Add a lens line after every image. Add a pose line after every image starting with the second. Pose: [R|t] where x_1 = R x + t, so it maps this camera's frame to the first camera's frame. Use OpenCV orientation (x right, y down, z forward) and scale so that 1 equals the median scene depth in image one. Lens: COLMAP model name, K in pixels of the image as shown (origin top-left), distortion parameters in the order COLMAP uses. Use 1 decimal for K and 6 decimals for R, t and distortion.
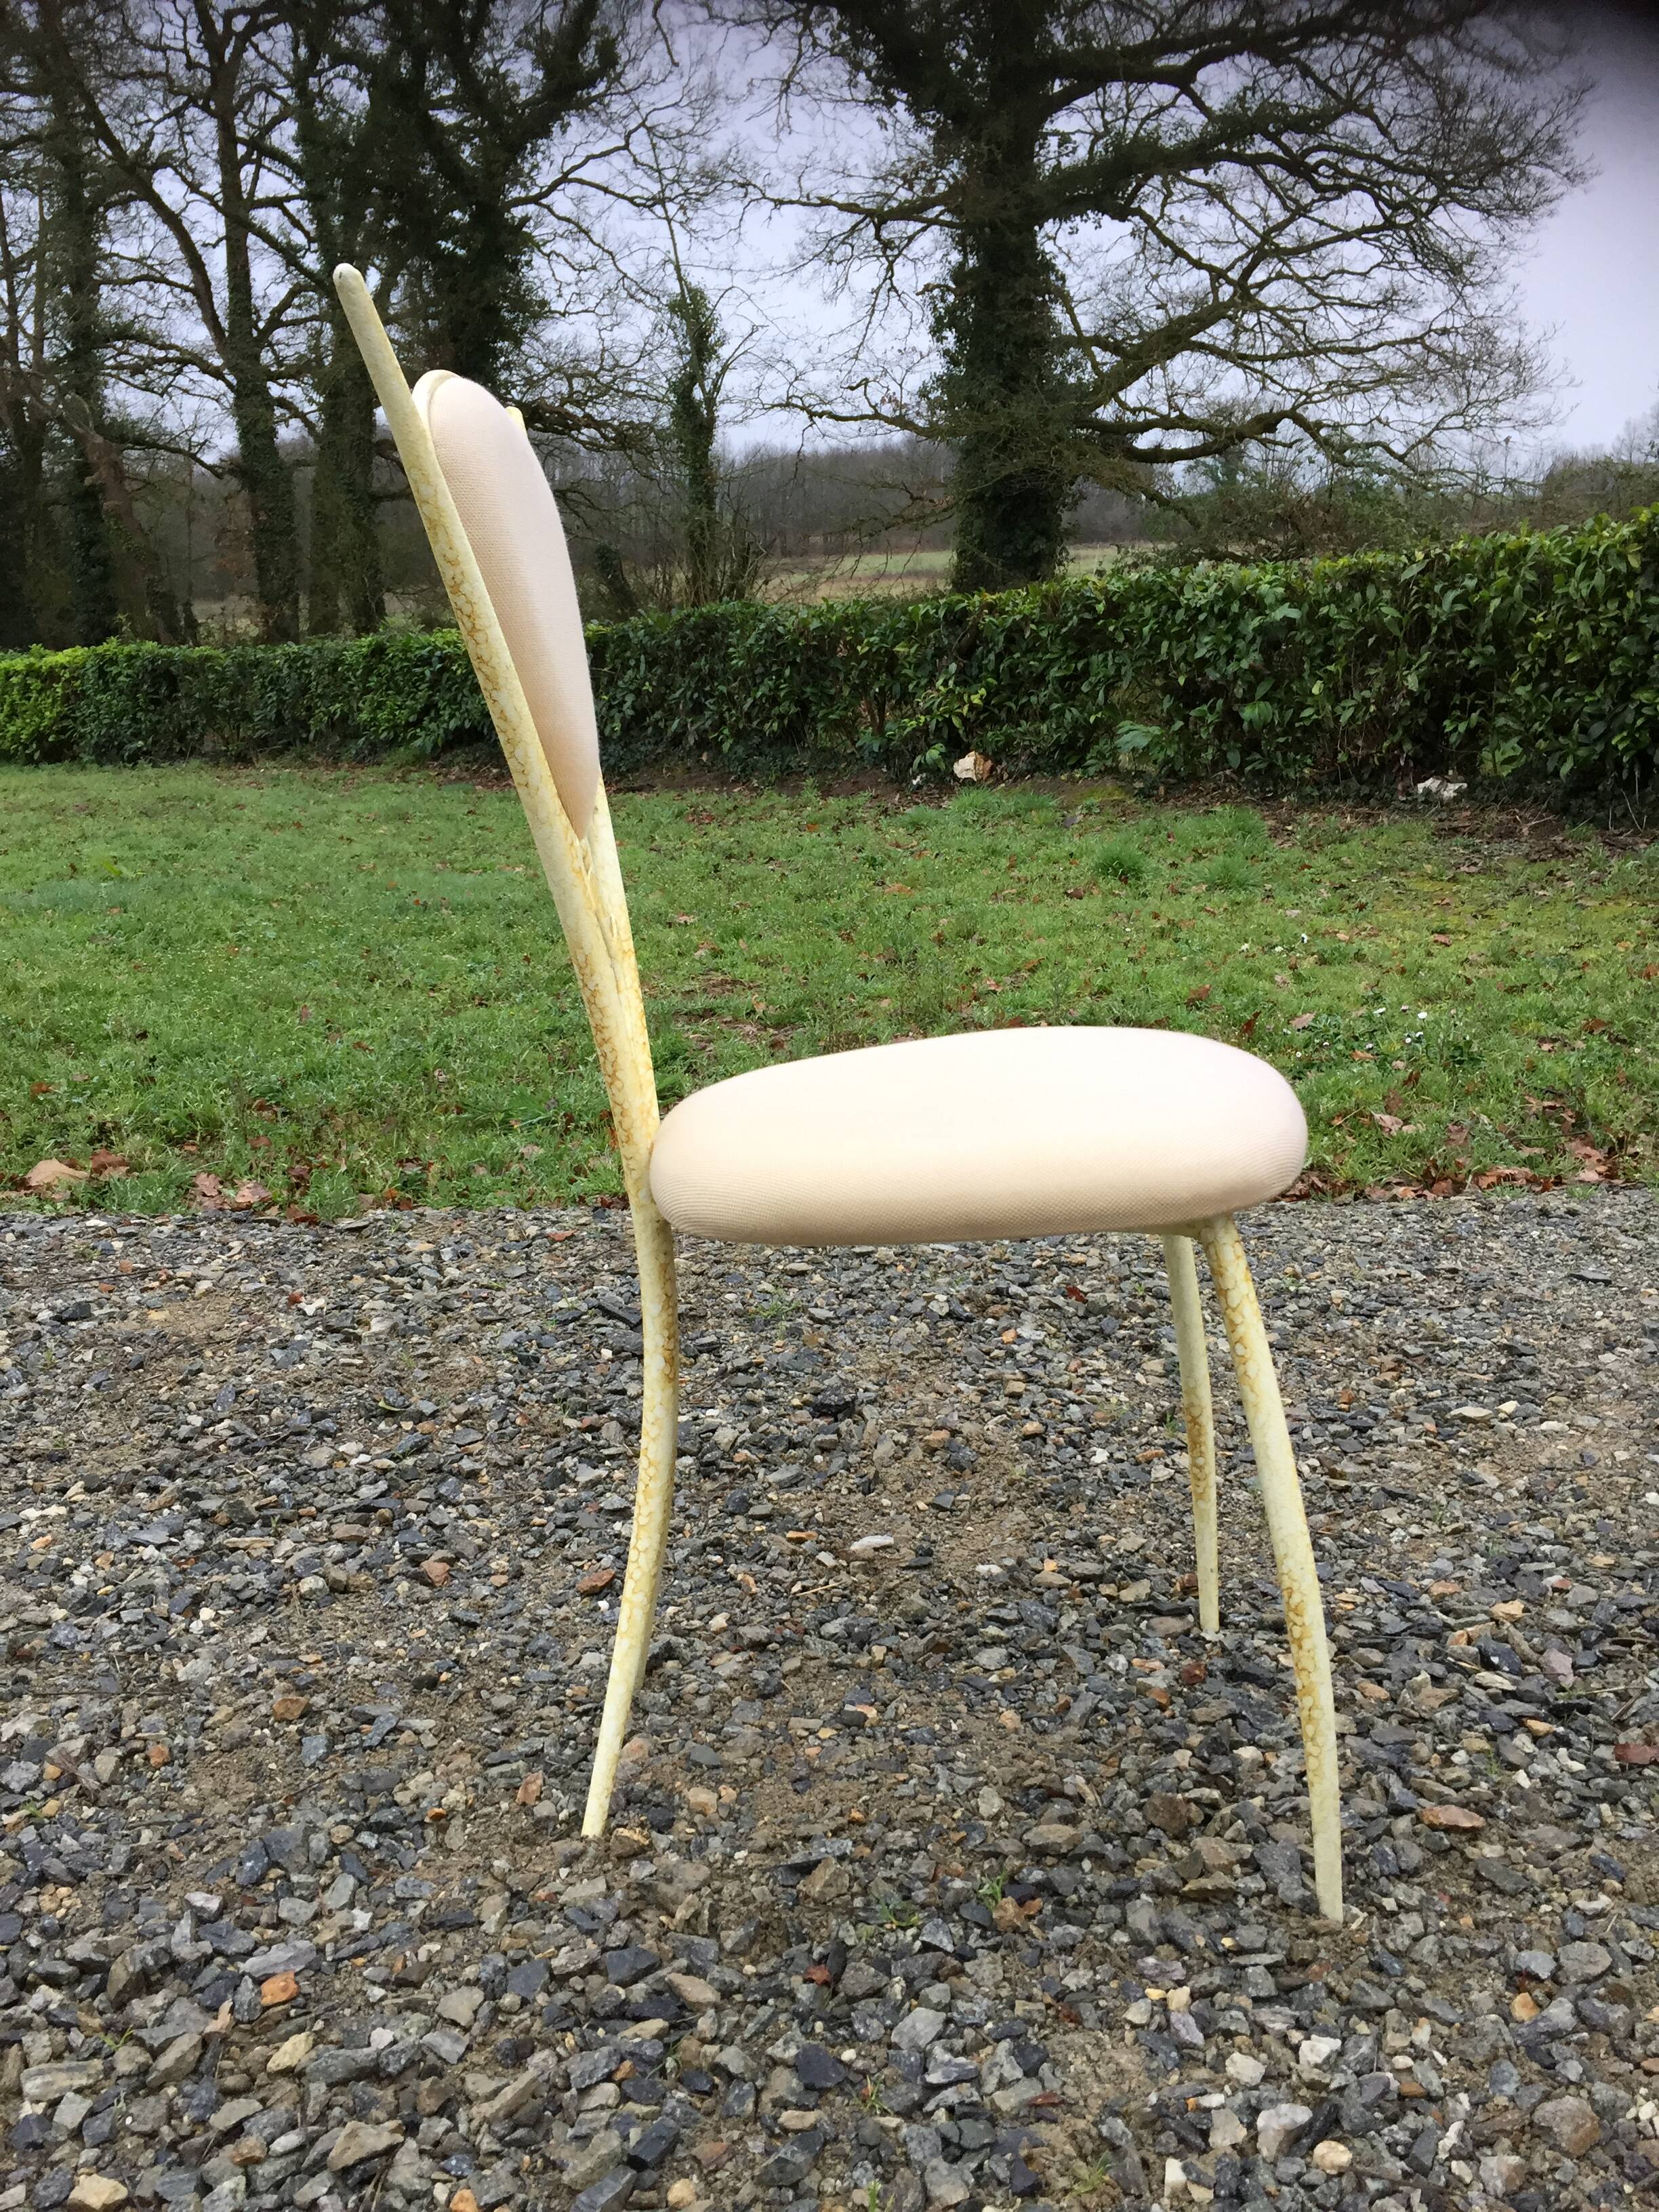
lens RADIAL K [[1879.3, 0, 837.7], [0, 1879.3, 1115.9], [0, 0, 1]] dist [0.085581, -0.108839]
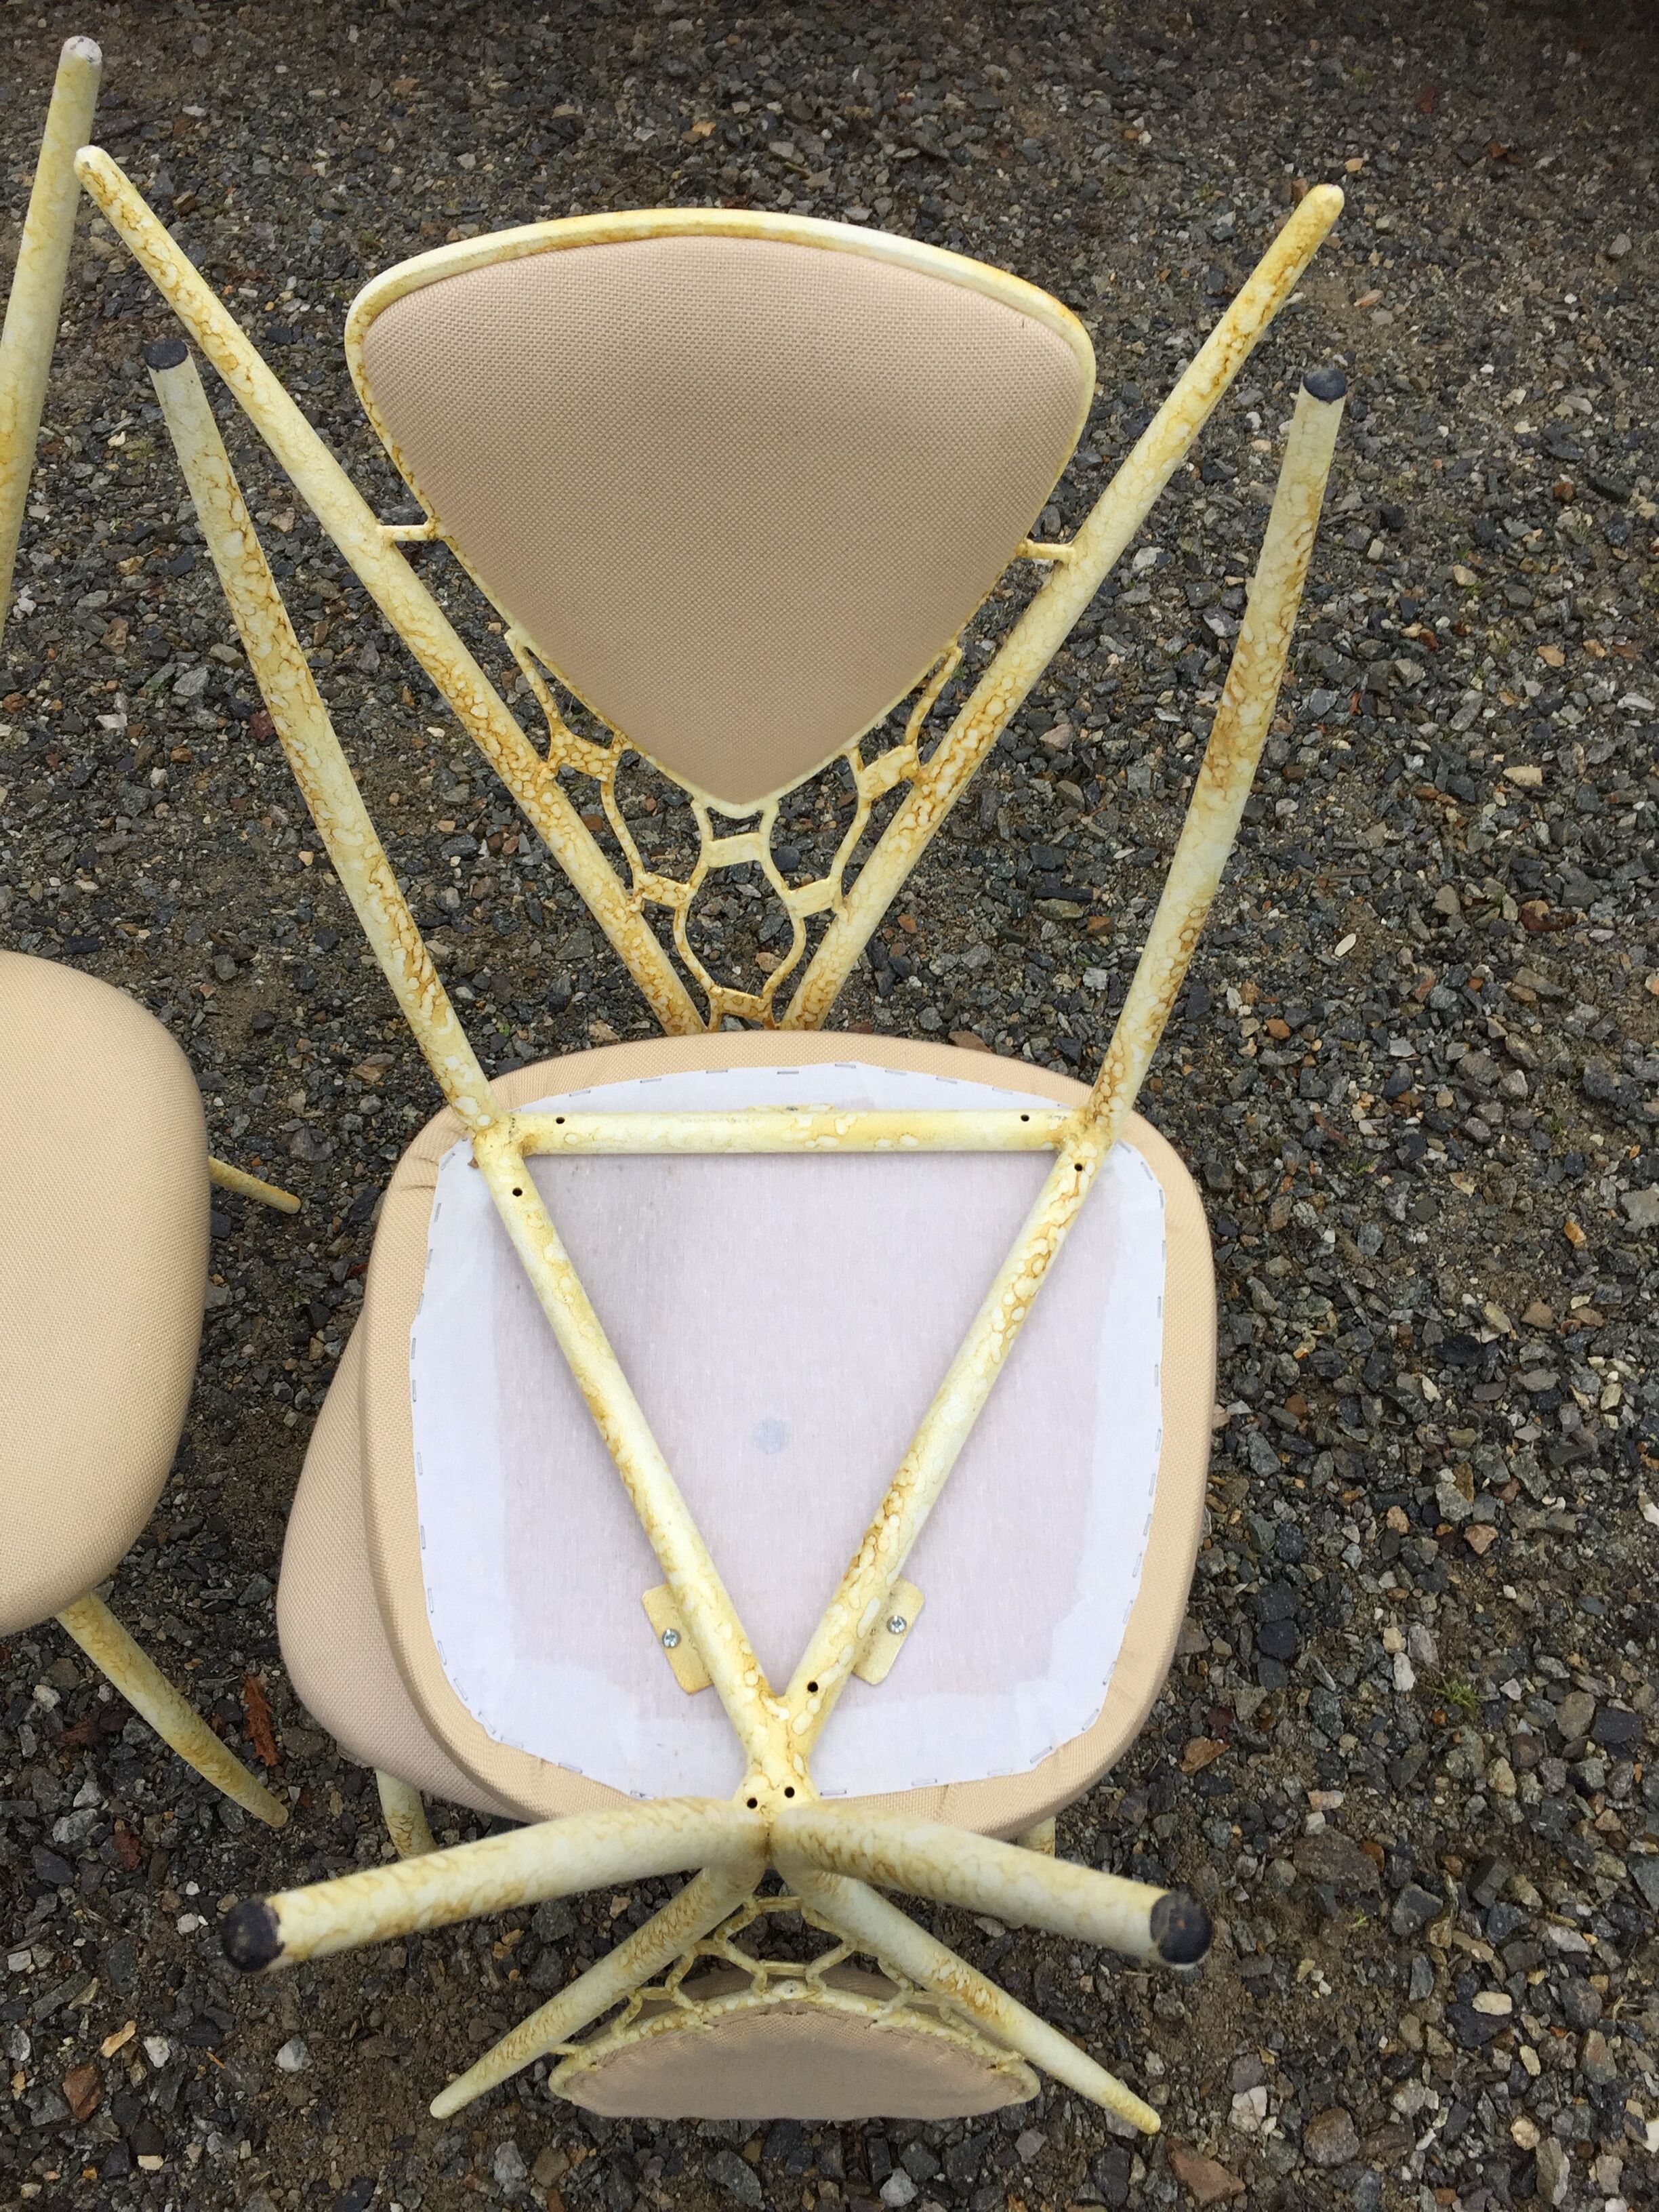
lens RADIAL K [[1876.7, 0, 837.5], [0, 1876.7, 1126.3], [0, 0, 1]] dist [0.084581, -0.111867]
pose [[-0.990996, -0.115991, 0.066888, 0.286919], [0.033796, 0.266693, 0.963189, -0.352457], [-0.129560, 0.956776, -0.260371, 0.305796]]
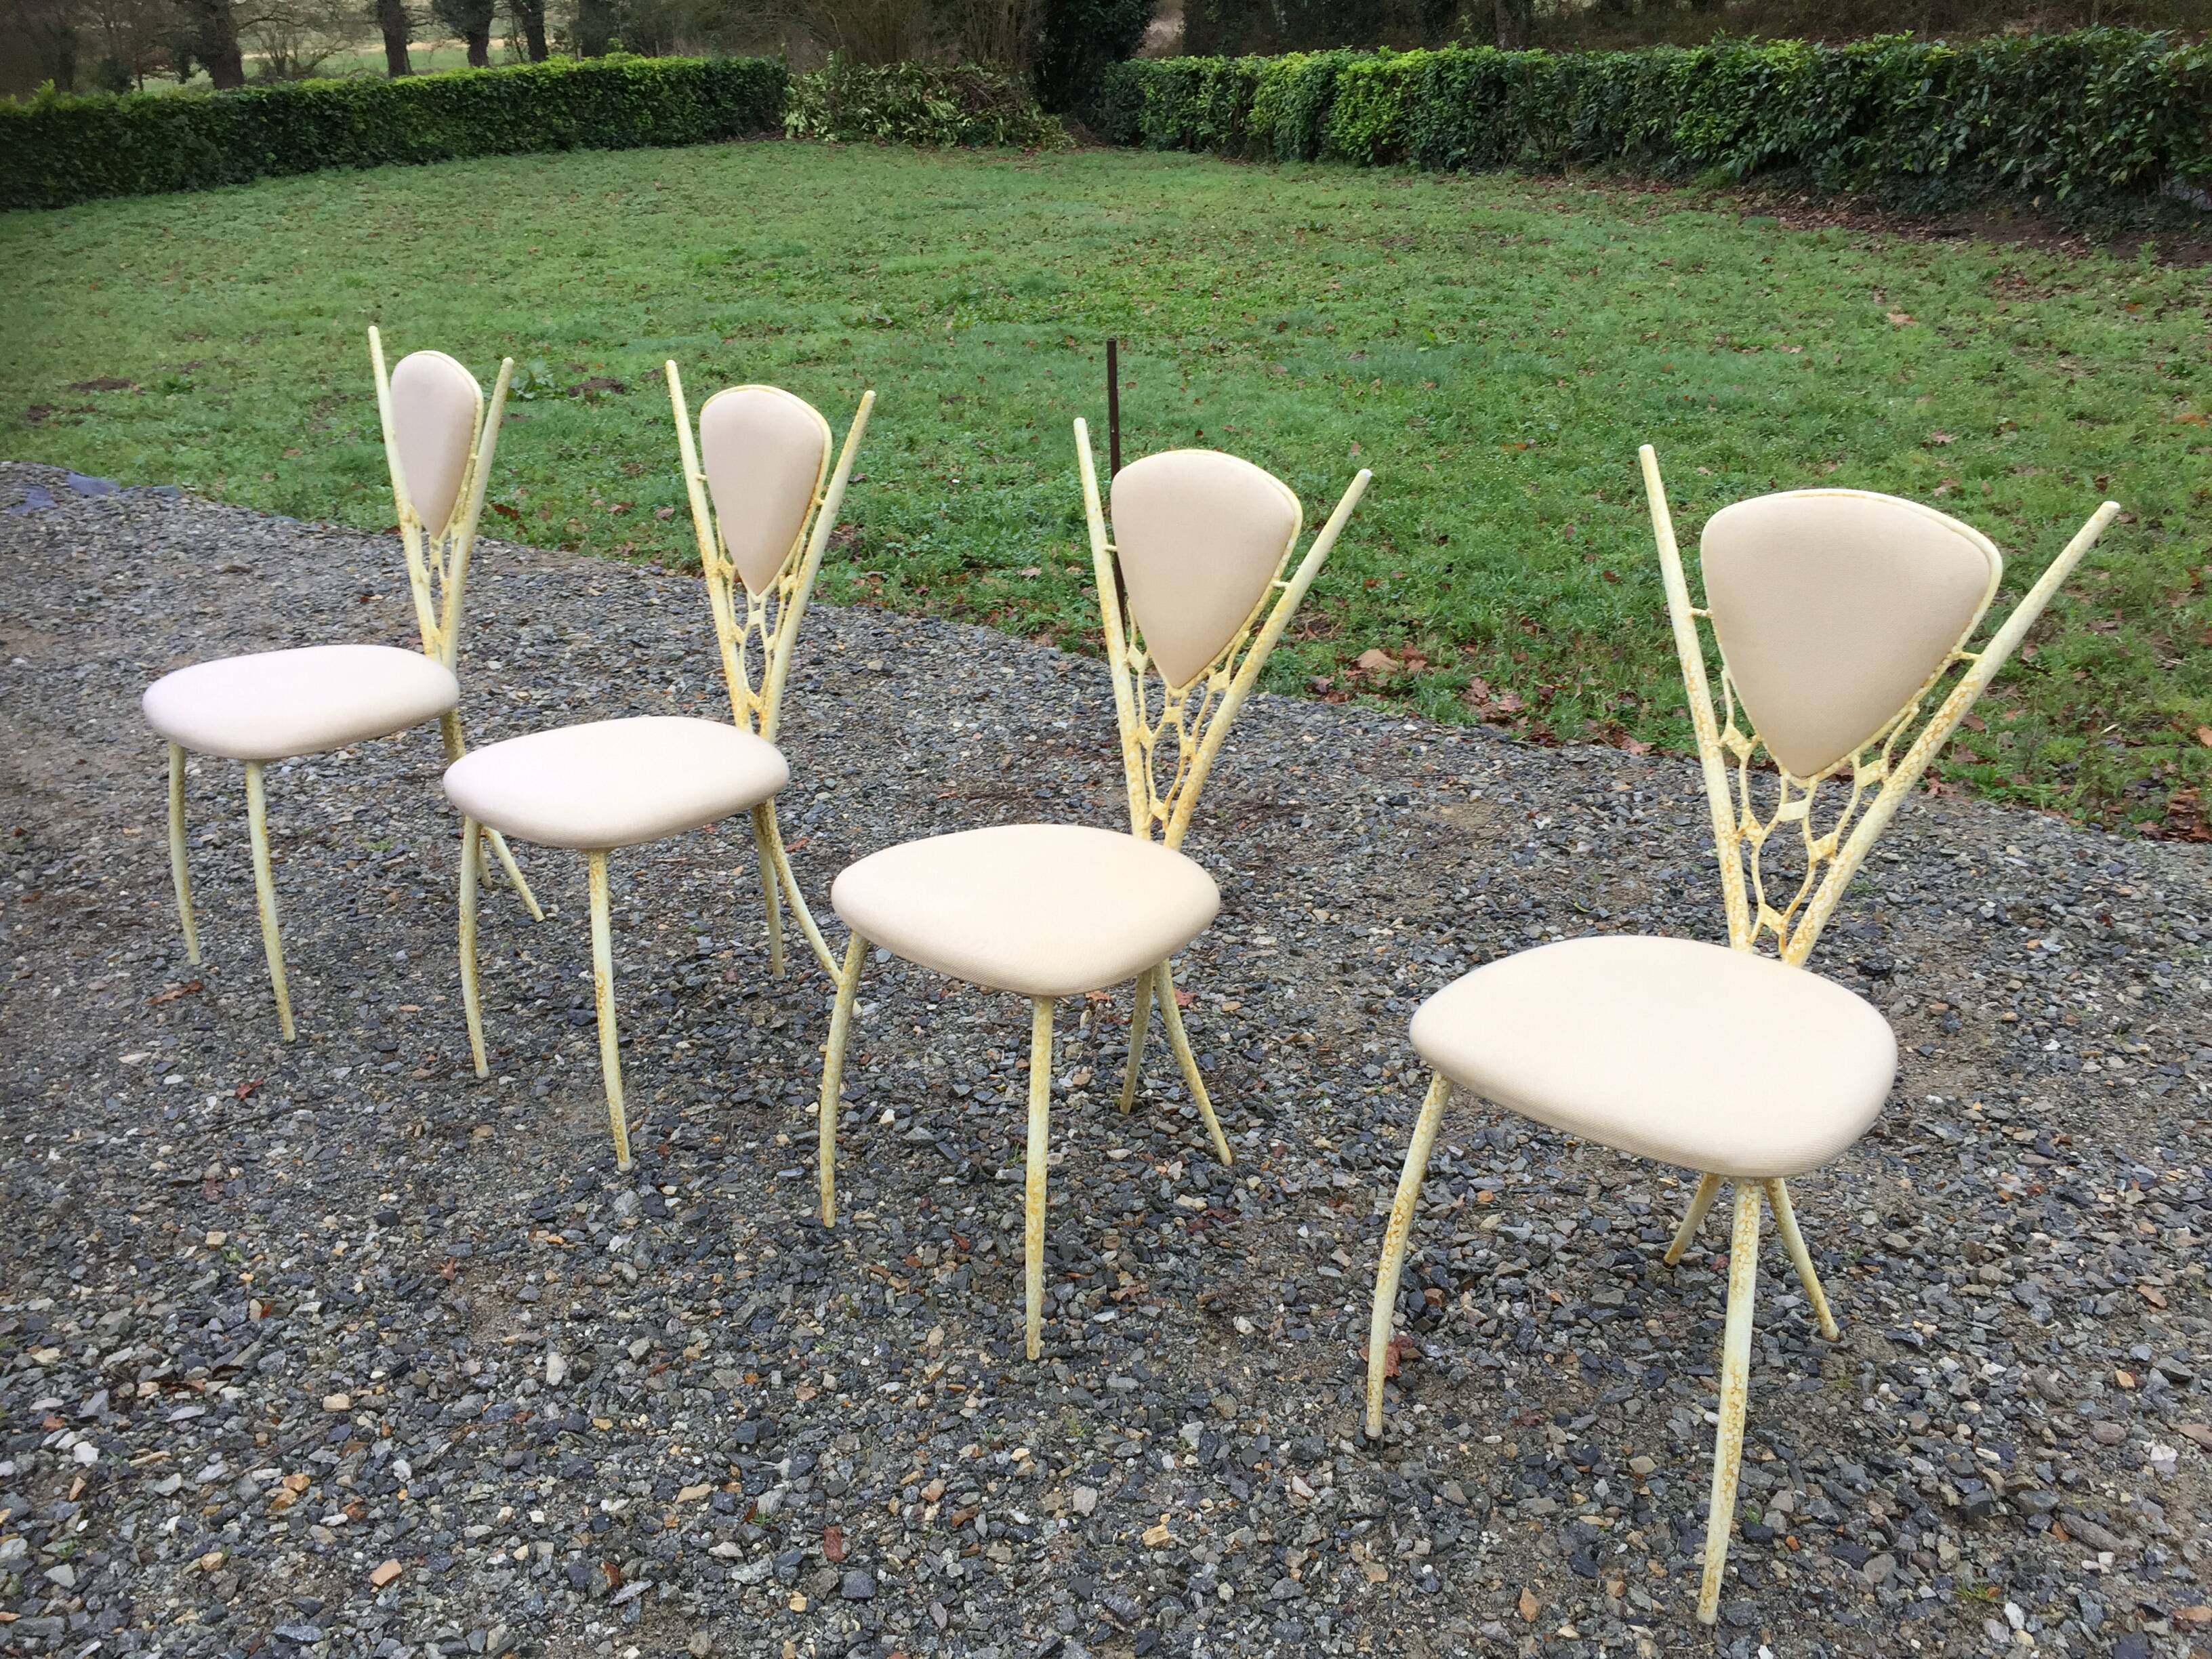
lens RADIAL K [[1879.3, 0, 1118.2], [0, 1879.3, 842.3], [0, 0, 1]] dist [0.085581, -0.108839]
pose [[0.872748, 0.190103, -0.449635, 0.107826], [-0.106400, 0.972993, 0.204851, -0.153863], [0.476435, -0.130942, 0.869405, -0.473712]]
